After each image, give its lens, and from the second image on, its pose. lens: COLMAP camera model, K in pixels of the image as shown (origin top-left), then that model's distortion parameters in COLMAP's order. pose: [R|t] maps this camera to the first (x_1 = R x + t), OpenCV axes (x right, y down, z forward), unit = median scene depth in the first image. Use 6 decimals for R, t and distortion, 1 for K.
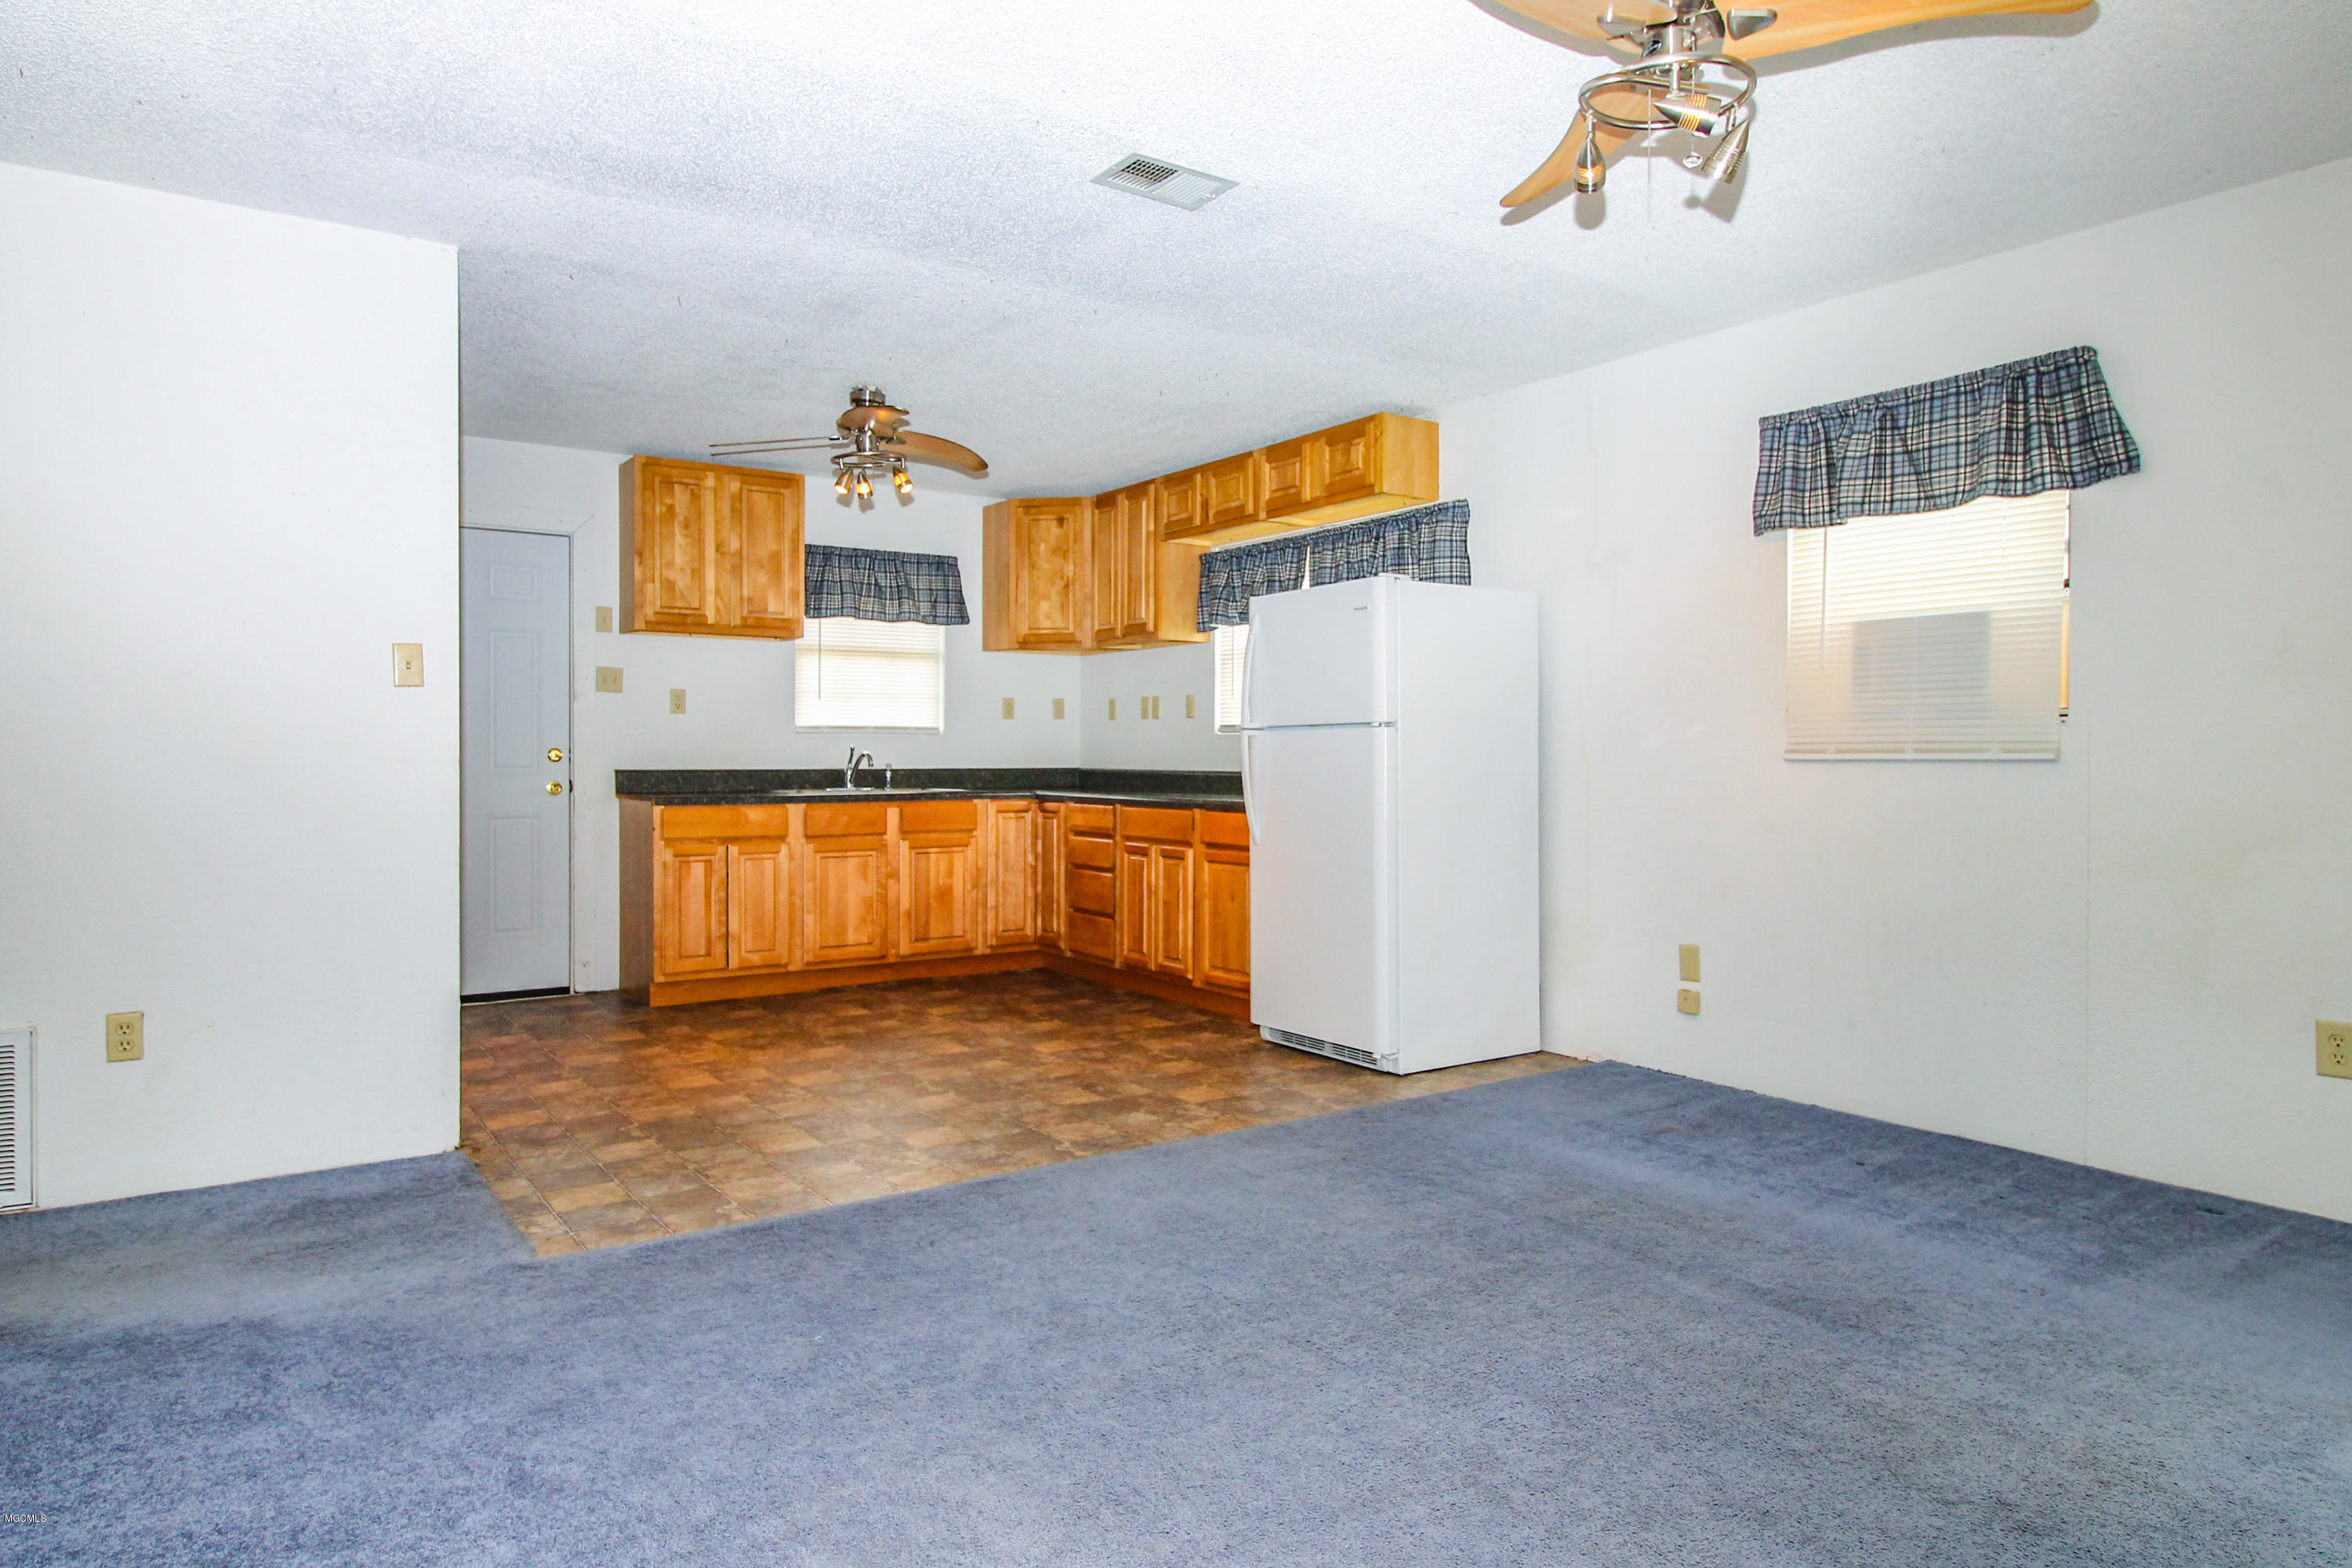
lens RADIAL K [[1420.5, 0, 1176.0], [0, 1420.5, 784.0], [0, 0, 1]] dist [0.009342, -0.002364]
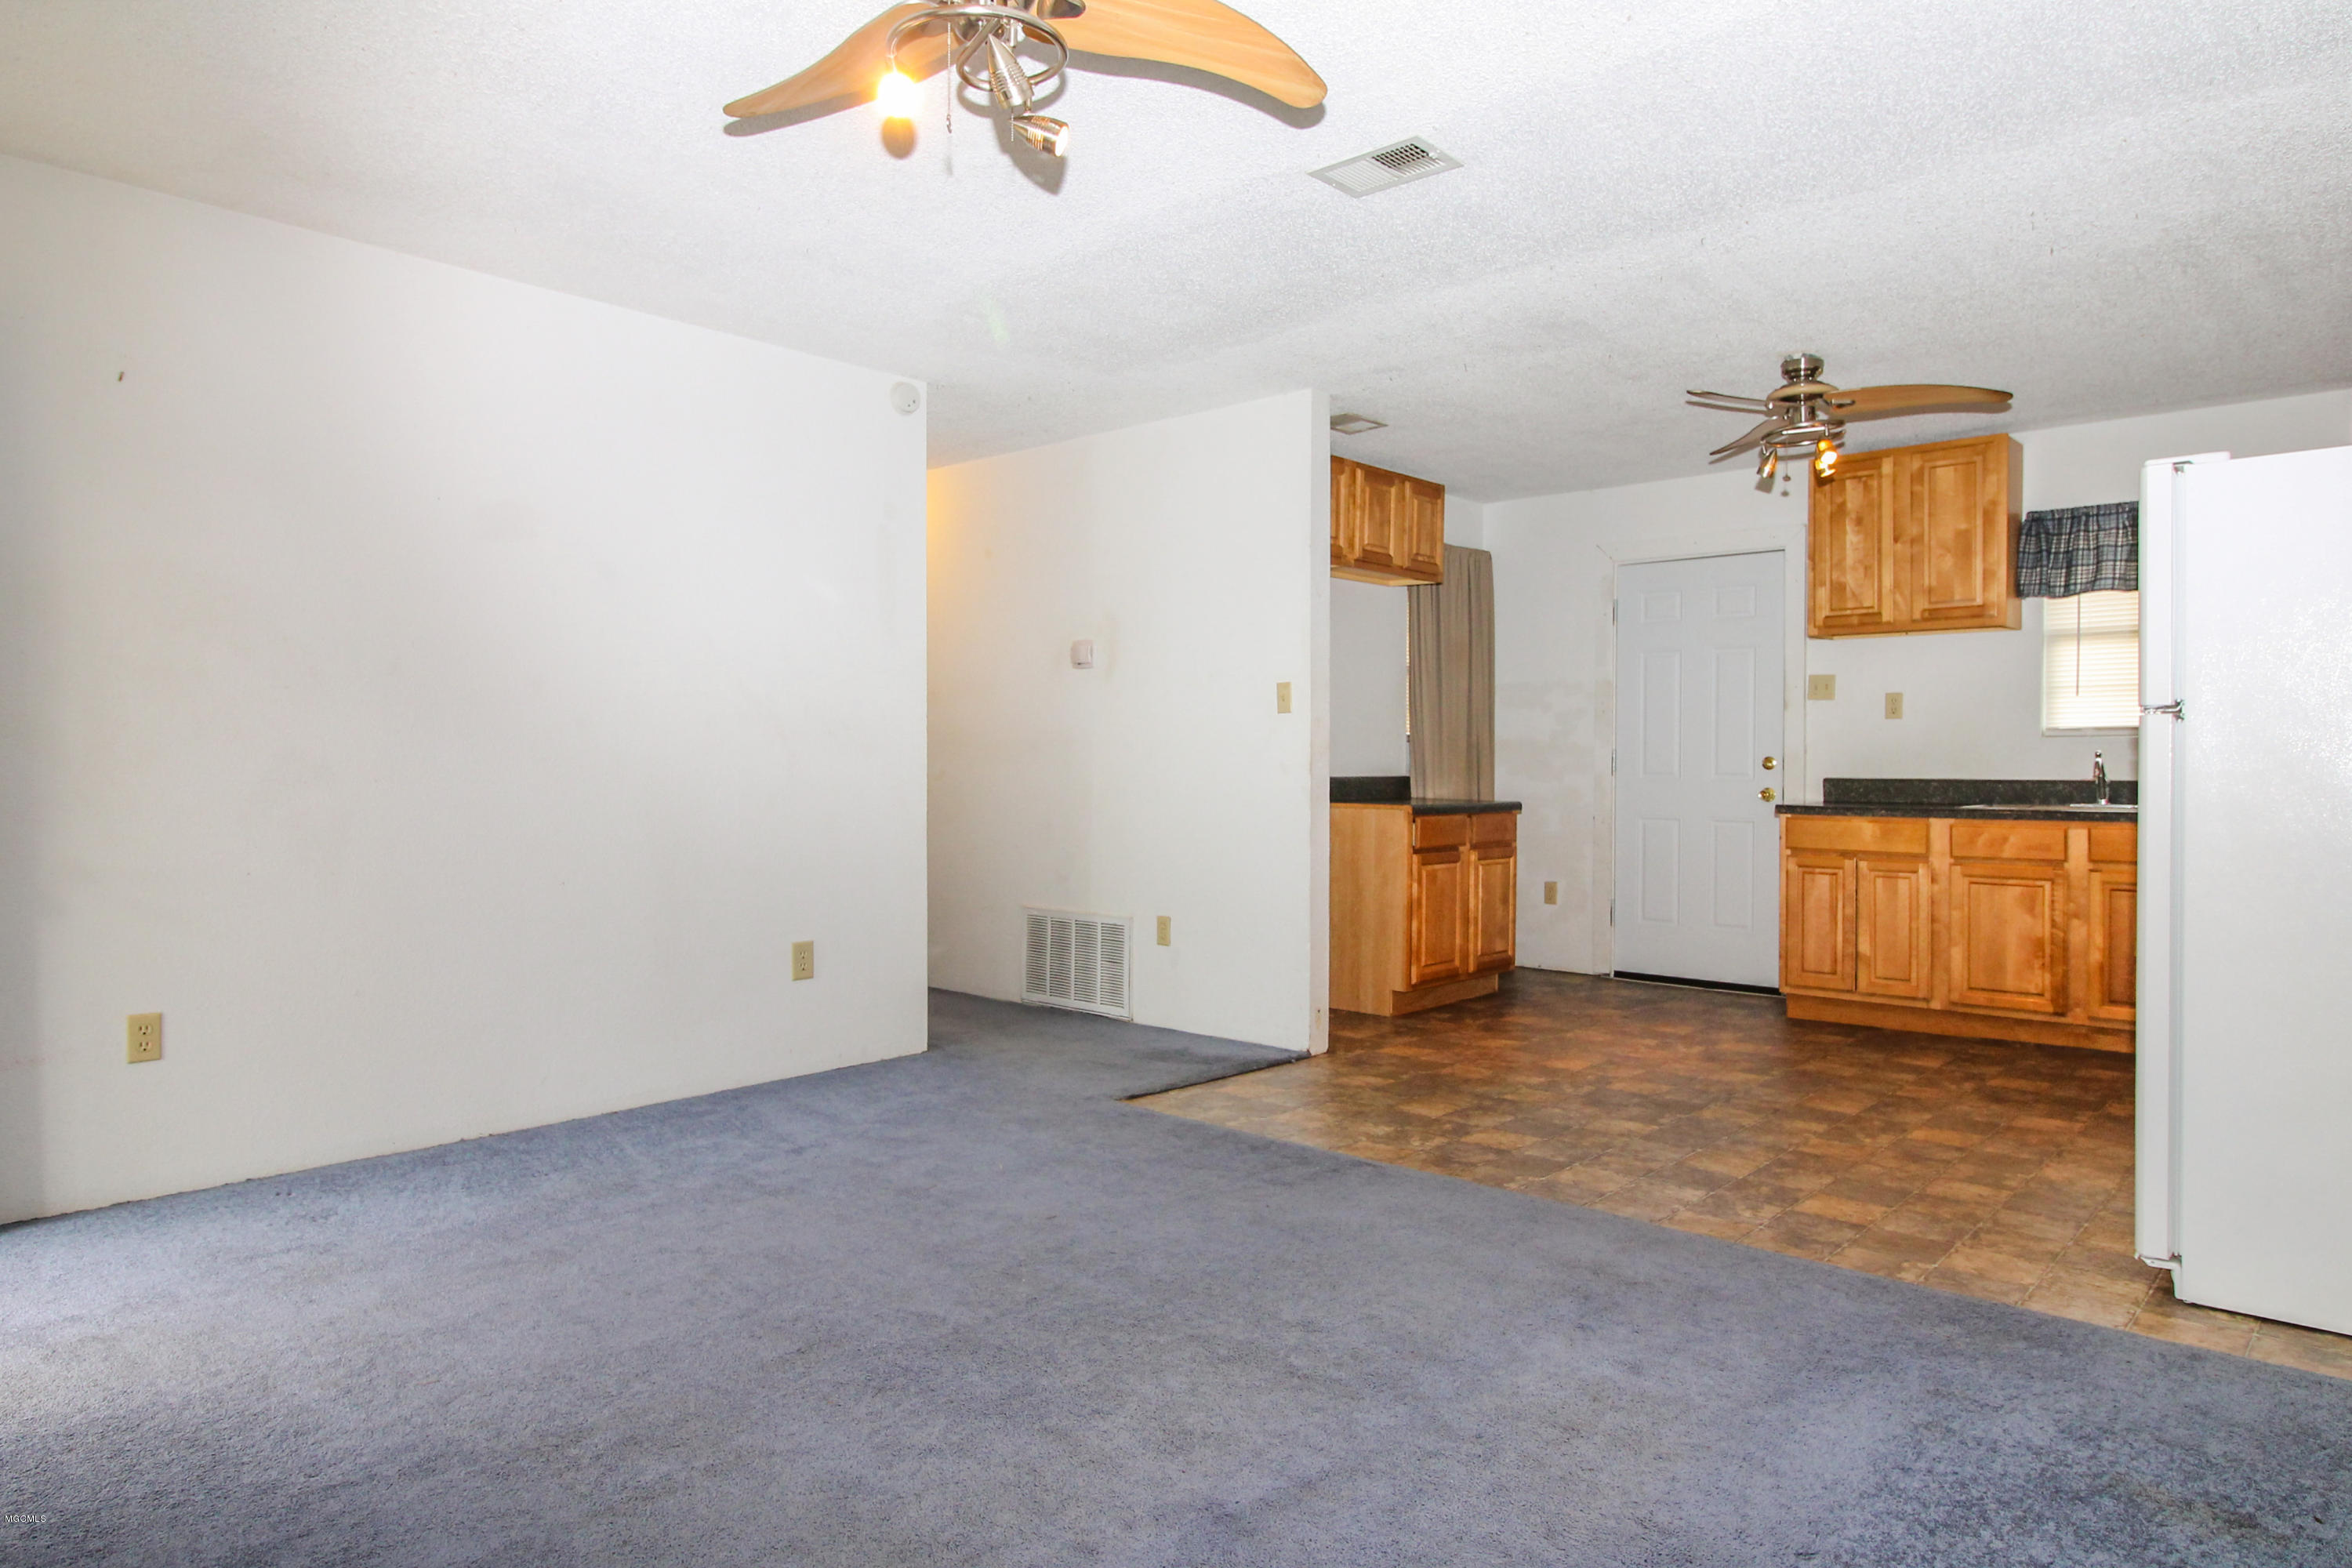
lens RADIAL K [[1451.1, 0, 1189.8], [0, 1451.1, 765.5], [0, 0, 1]] dist [-0.003690, -0.002768]
pose [[0.217294, -0.002330, -0.976103, 0.493394], [-0.021403, 0.999745, -0.007151, -0.002332], [0.975872, 0.022446, 0.217189, 0.351911]]
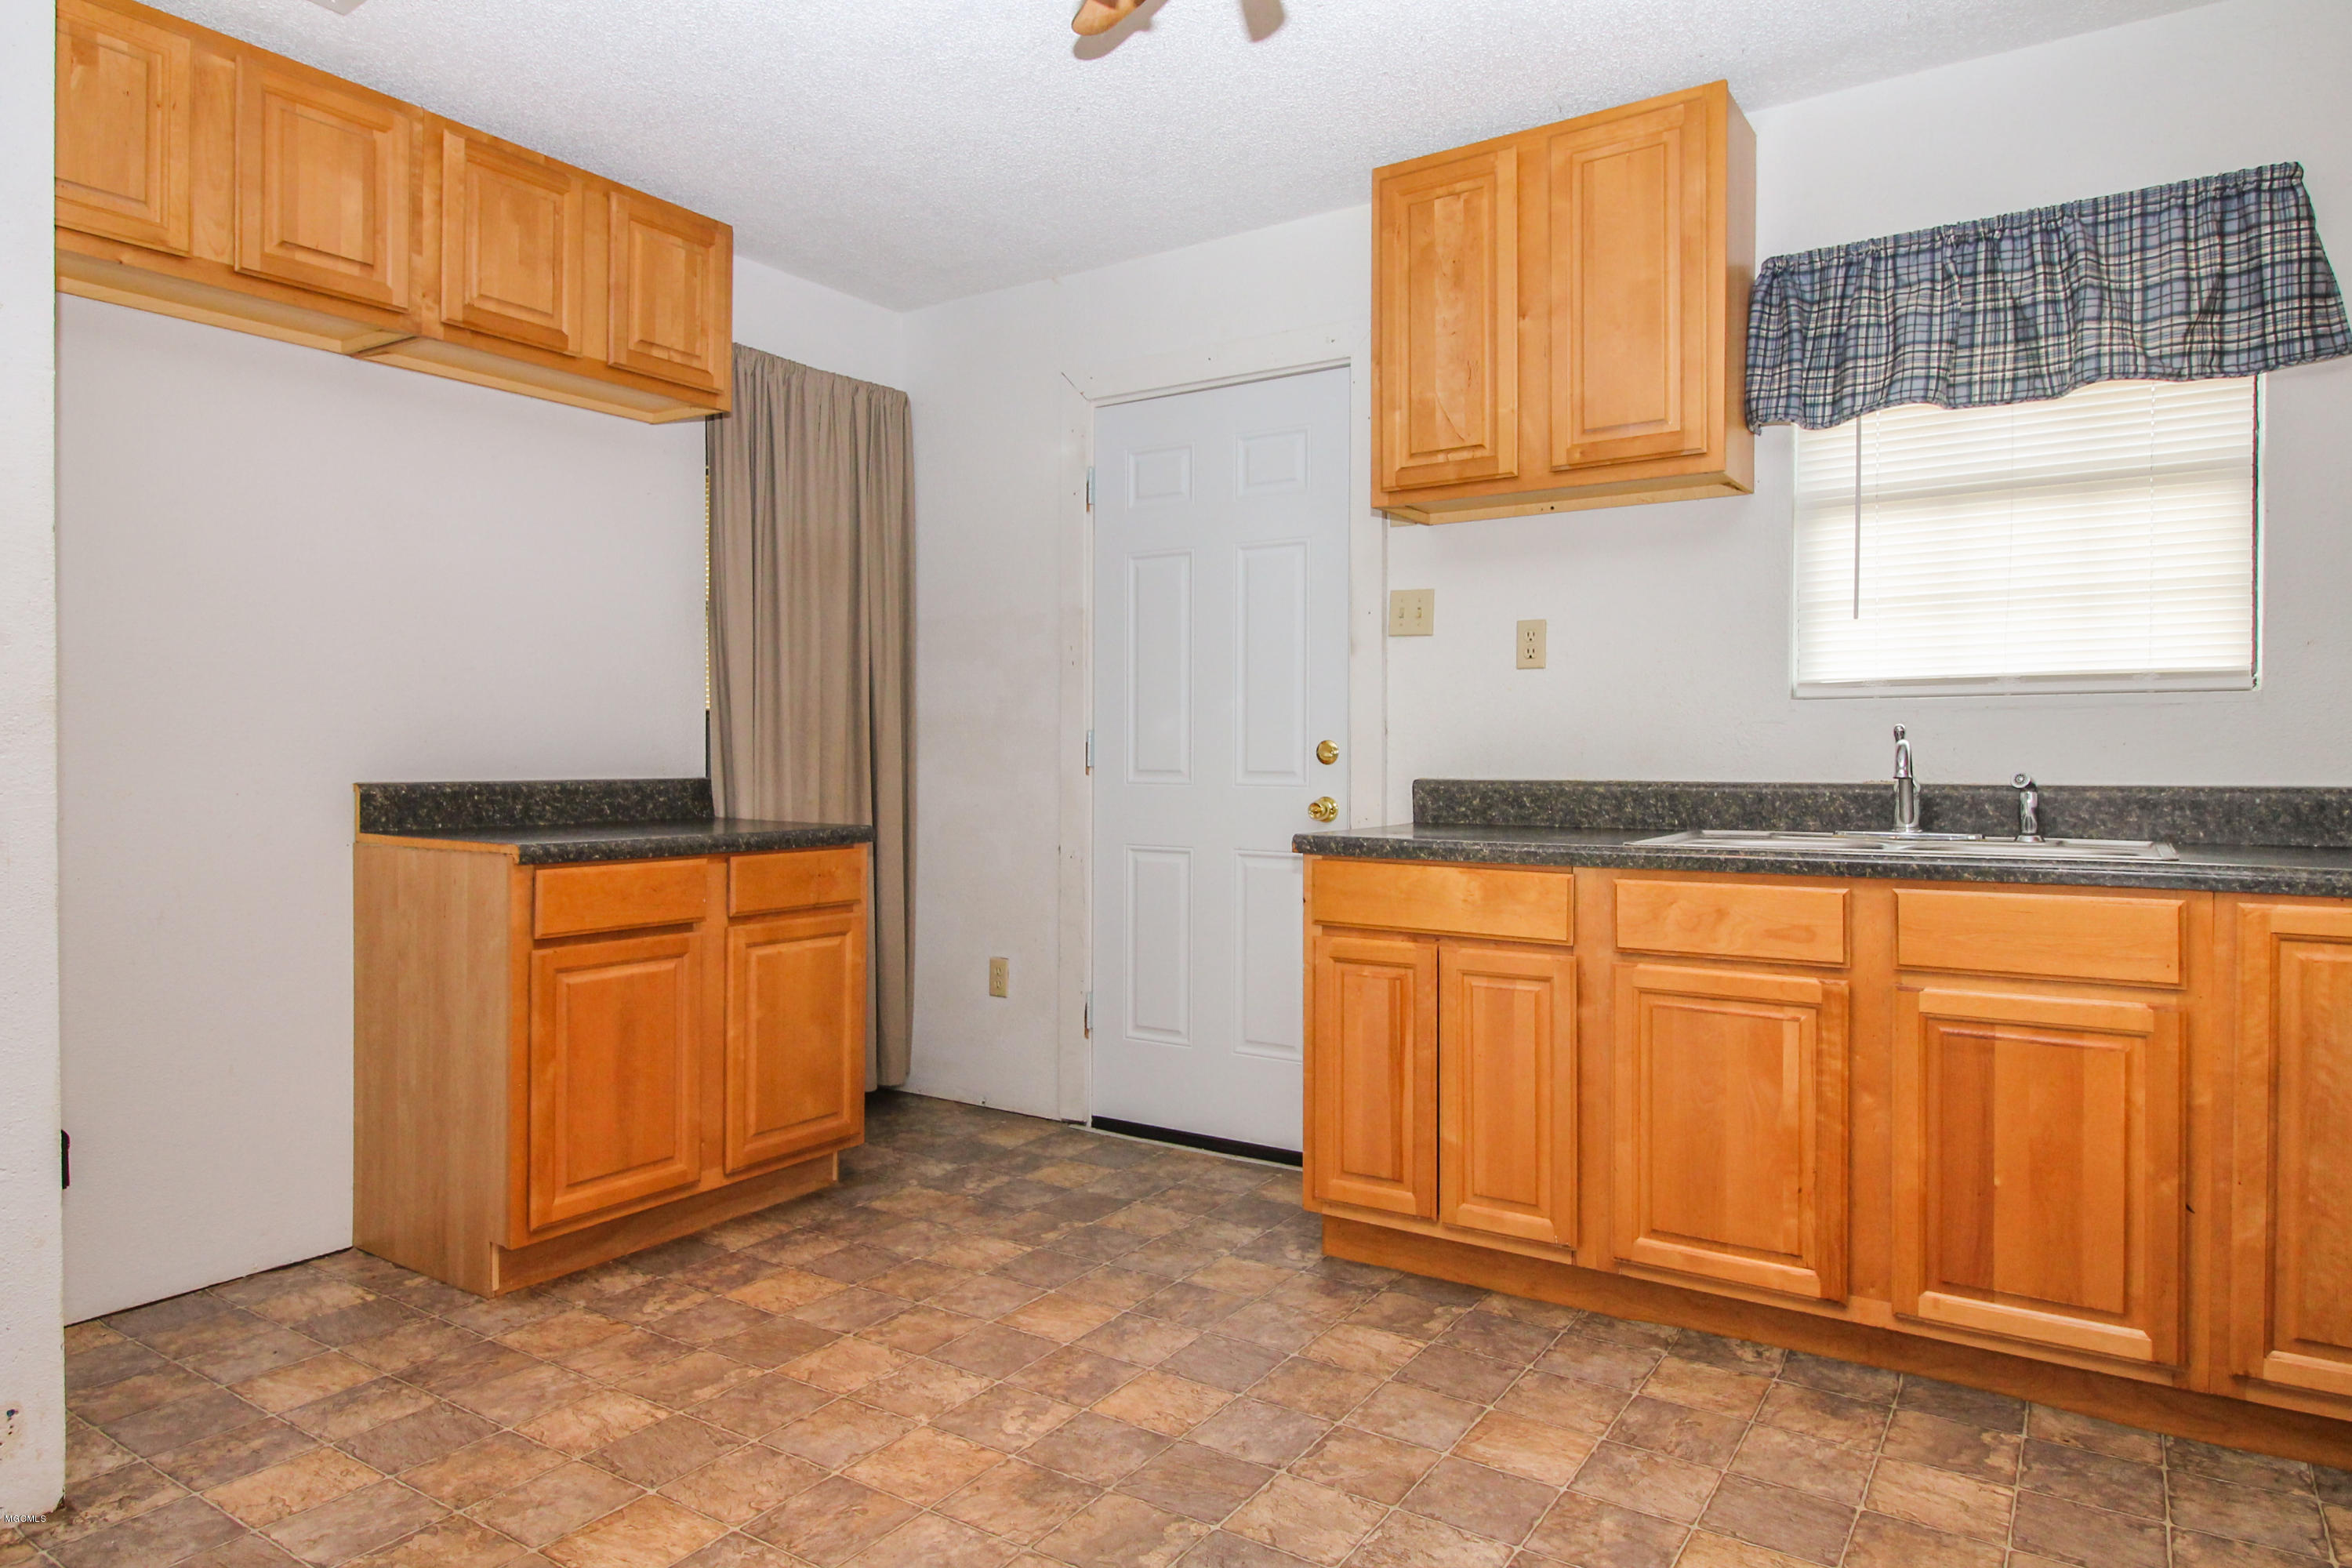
lens RADIAL K [[1451.1, 0, 1189.8], [0, 1451.1, 765.5], [0, 0, 1]] dist [-0.003690, -0.002768]
pose [[0.361010, -0.002393, -0.932559, 0.082591], [-0.017718, 0.999799, -0.009424, -0.009263], [0.932394, 0.019925, 0.360895, 0.726822]]
